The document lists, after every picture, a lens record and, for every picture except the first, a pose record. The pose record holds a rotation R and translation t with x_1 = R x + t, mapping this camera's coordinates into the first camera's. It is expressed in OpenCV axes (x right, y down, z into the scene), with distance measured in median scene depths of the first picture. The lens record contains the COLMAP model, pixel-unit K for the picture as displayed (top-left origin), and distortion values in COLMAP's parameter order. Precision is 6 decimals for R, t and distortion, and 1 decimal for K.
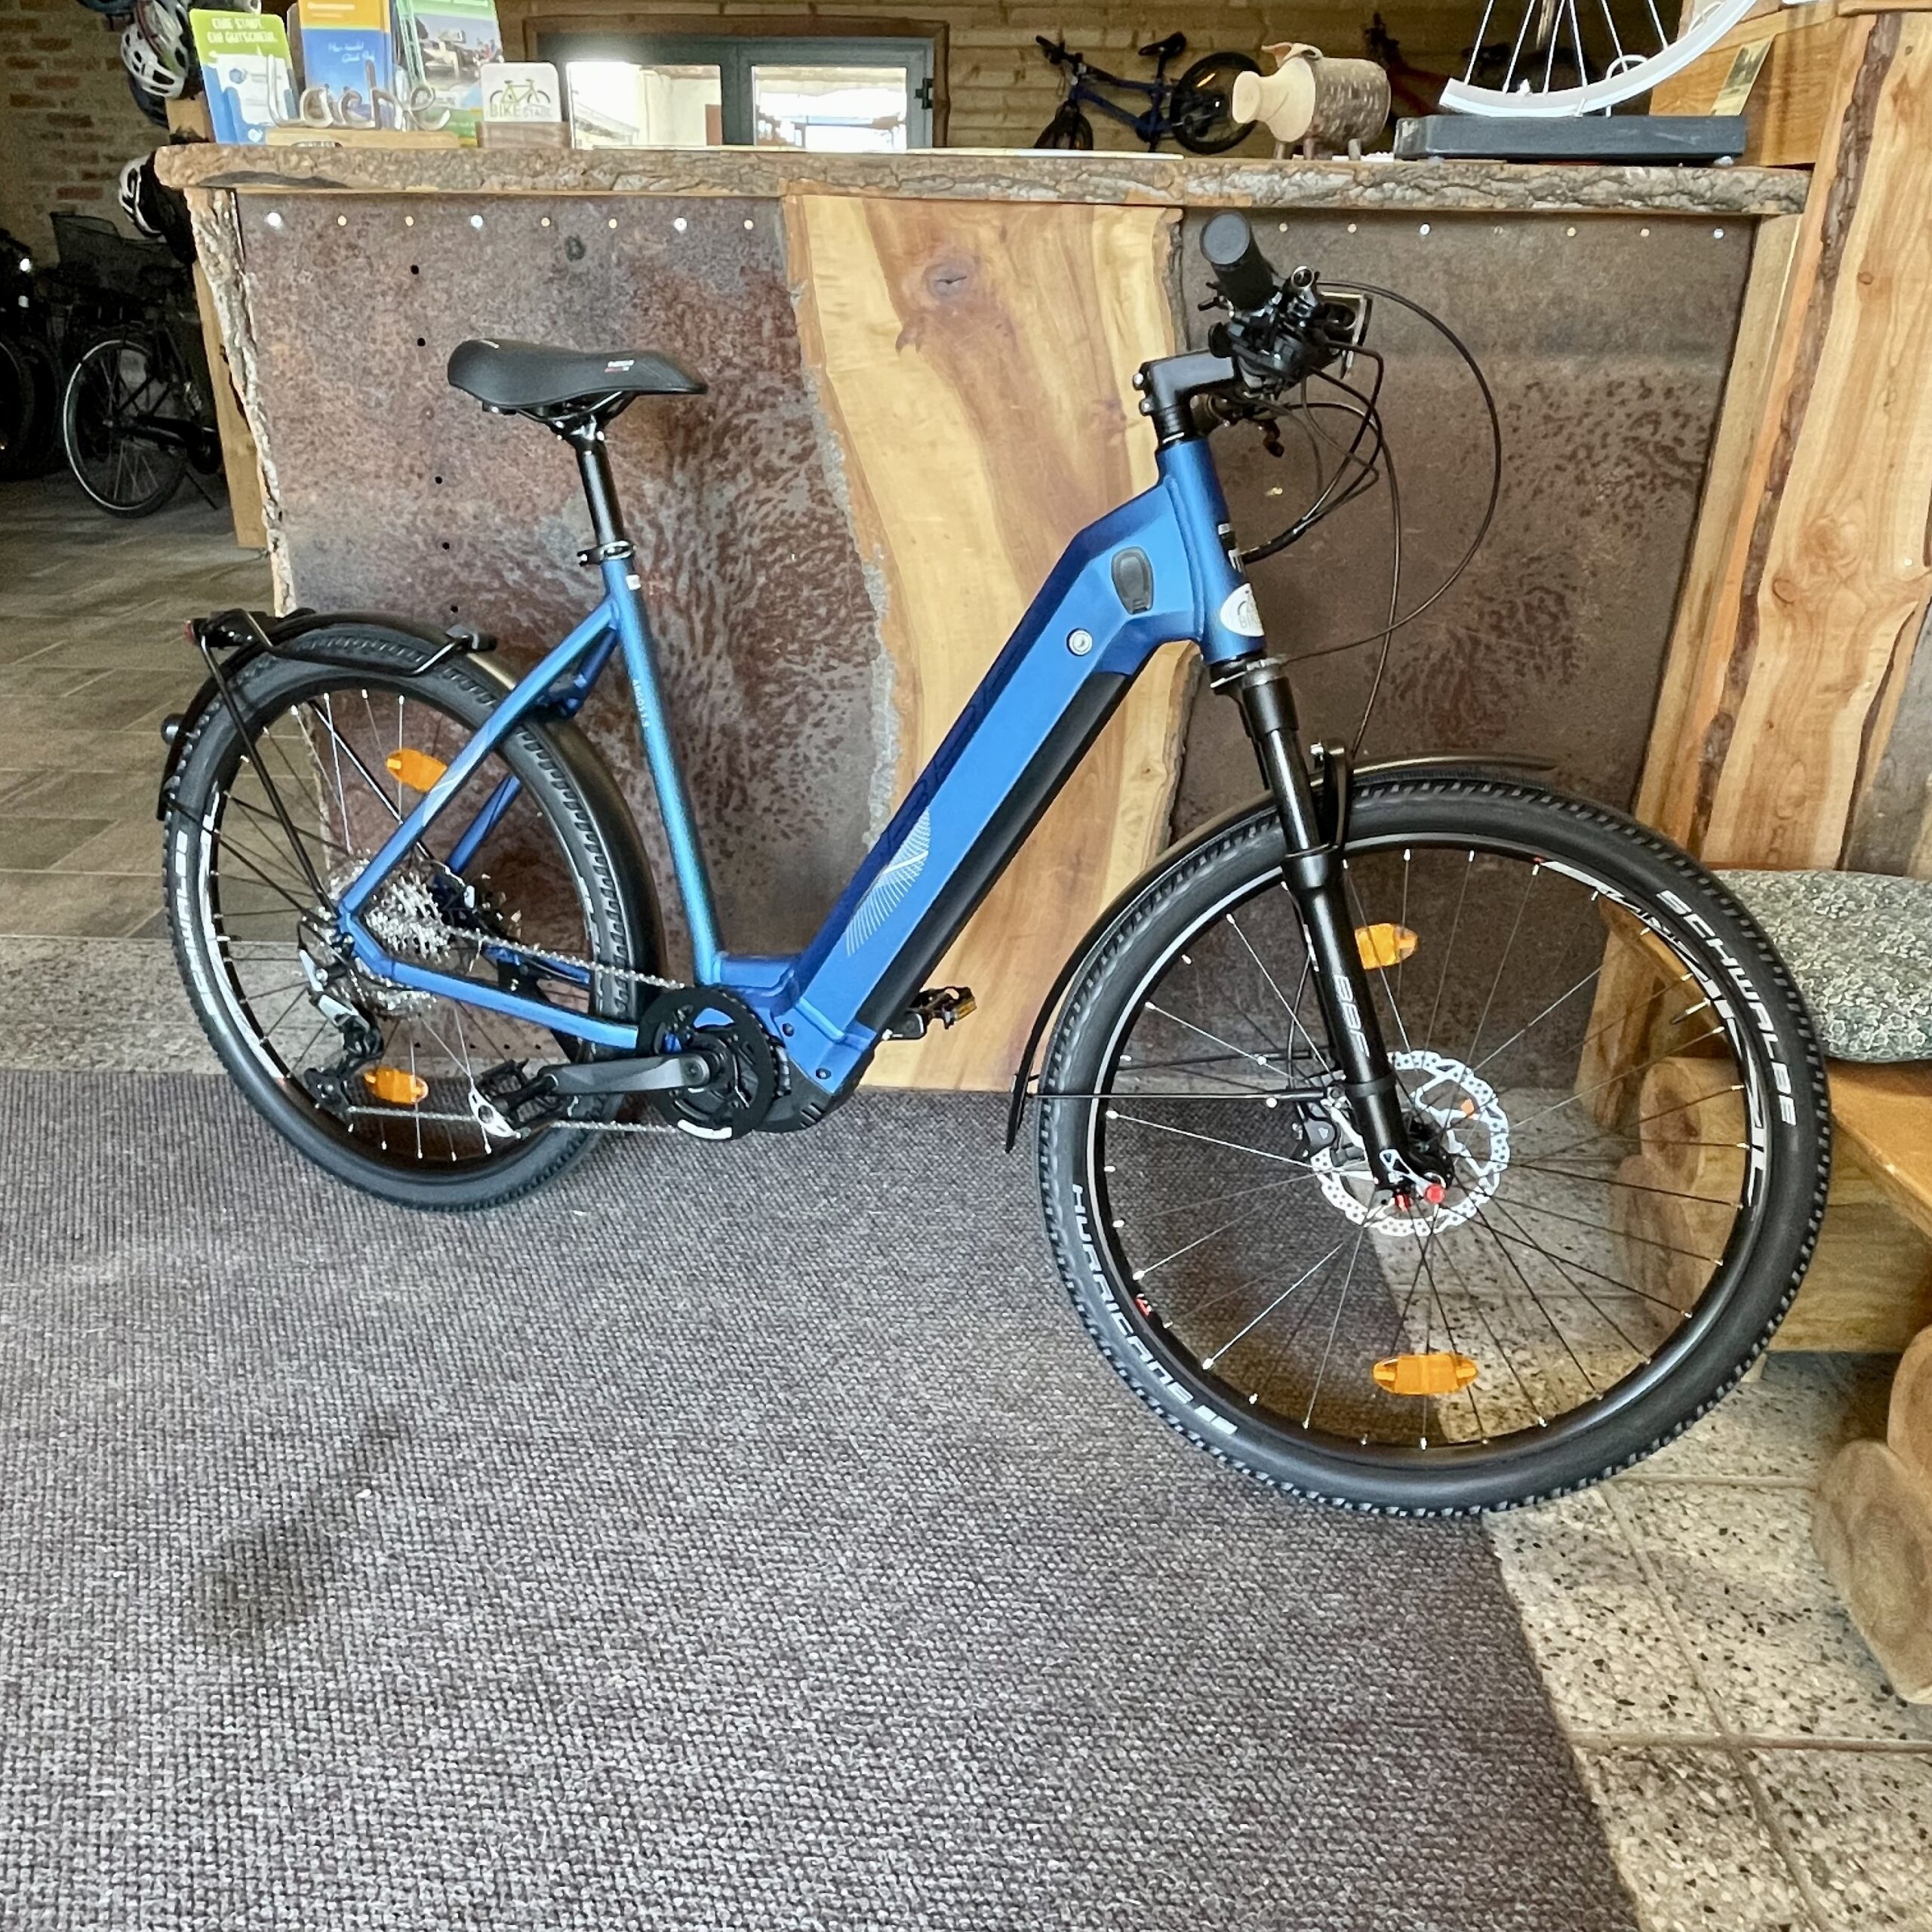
lens RADIAL K [[1580.9, 0, 948.6], [0, 1580.9, 999.8], [0, 0, 1]] dist [0.021172, -0.035337]
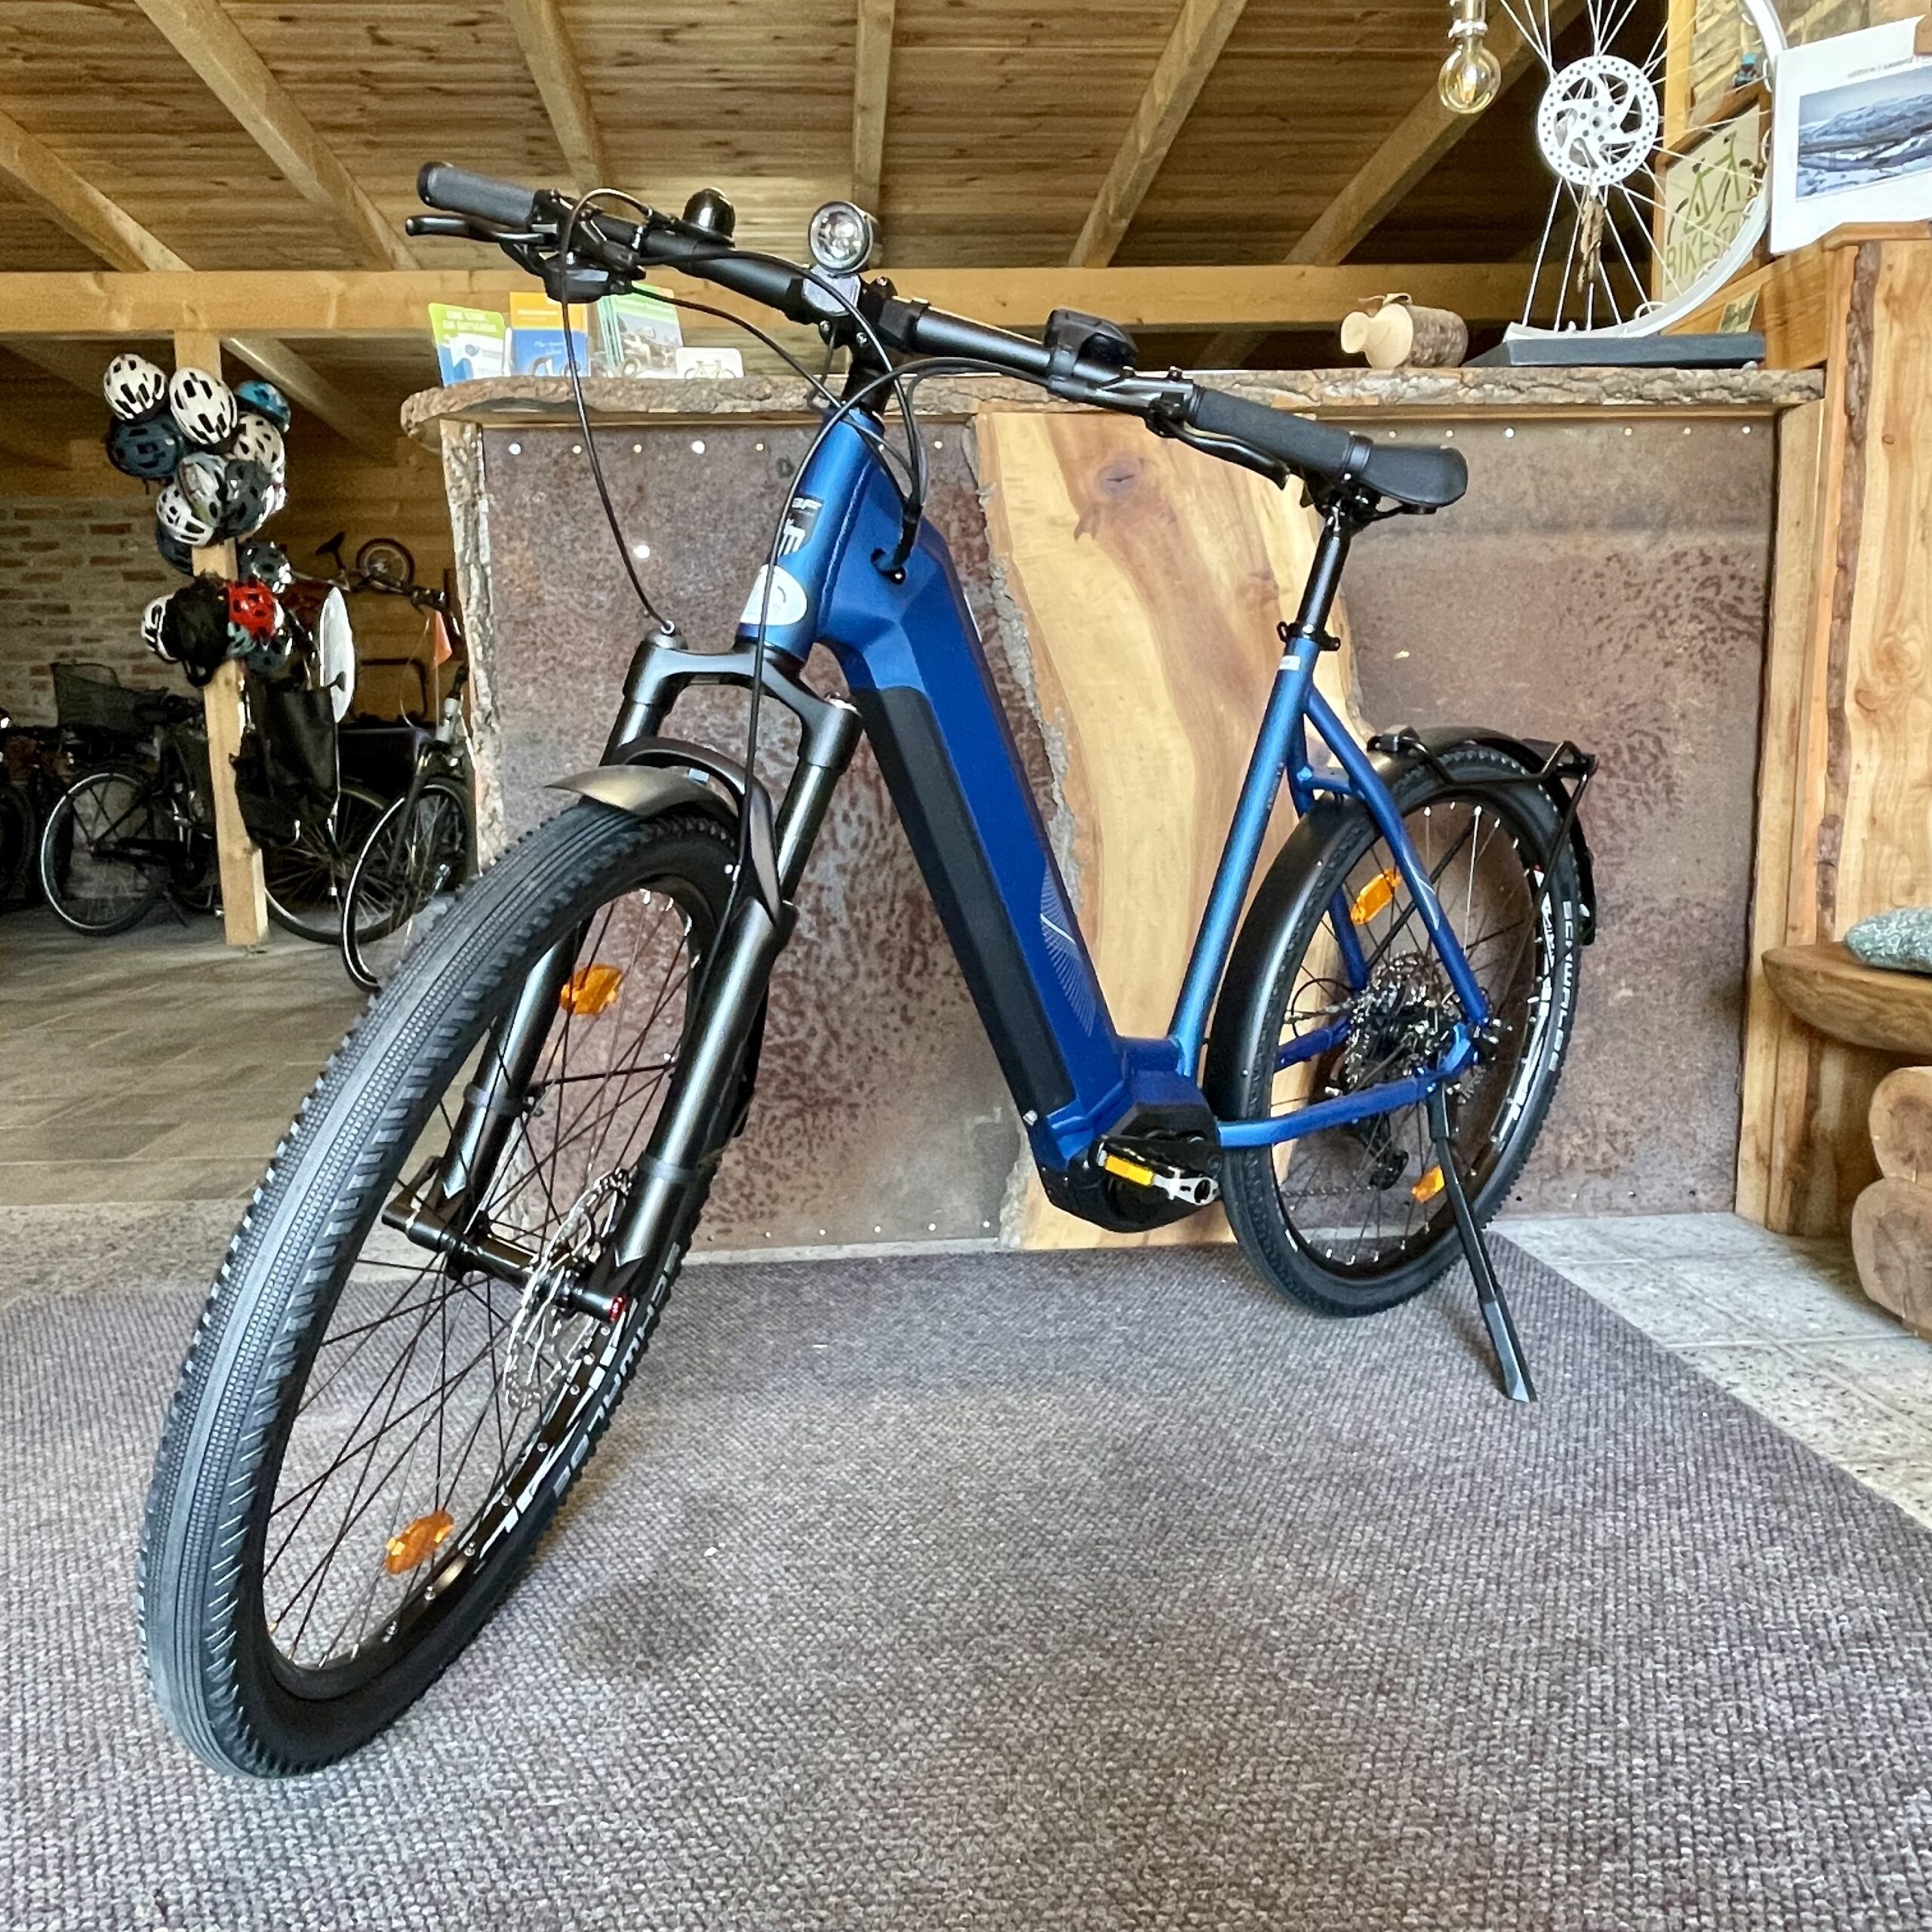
lens RADIAL K [[1580.9, 0, 948.6], [0, 1580.9, 999.8], [0, 0, 1]] dist [0.021172, -0.035337]
pose [[0.994652, -0.051665, 0.089436, -0.234762], [0.075408, 0.954964, -0.286979, 0.218227], [-0.070581, 0.292188, 0.953753, 0.022229]]
